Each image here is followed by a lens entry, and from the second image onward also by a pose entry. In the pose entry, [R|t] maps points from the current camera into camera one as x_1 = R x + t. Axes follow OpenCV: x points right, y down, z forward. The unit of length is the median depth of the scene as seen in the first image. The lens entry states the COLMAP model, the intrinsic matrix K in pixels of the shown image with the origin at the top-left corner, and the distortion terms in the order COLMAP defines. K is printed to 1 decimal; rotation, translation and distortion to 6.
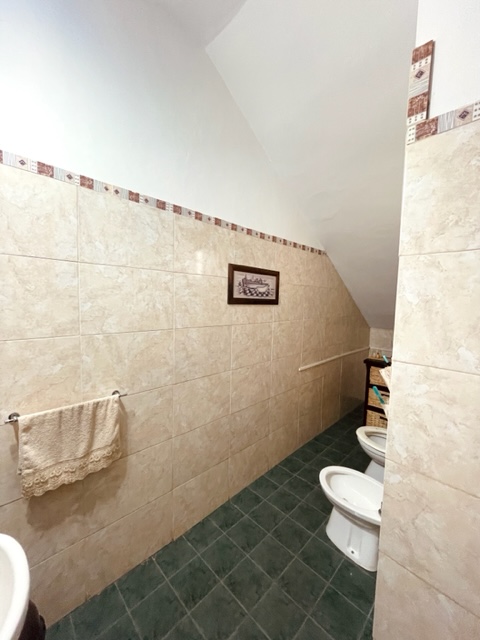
lens RADIAL K [[259.3, 0, 239.6], [0, 259.3, 320.6], [0, 0, 1]] dist [-0.004159, -0.000558]
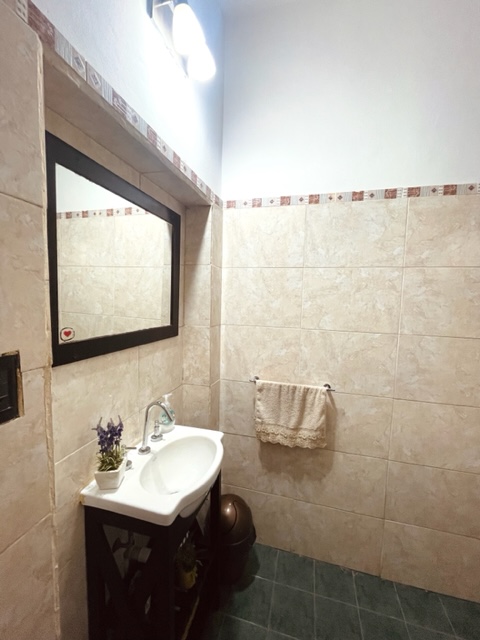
lens RADIAL K [[259.3, 0, 240.6], [0, 259.3, 318.7], [0, 0, 1]] dist [-0.004159, -0.000558]
pose [[0.495264, 0.060726, -0.866618, 0.261961], [-0.081222, 0.996421, 0.023404, 0.005144], [0.864937, 0.058797, 0.498424, 0.141242]]
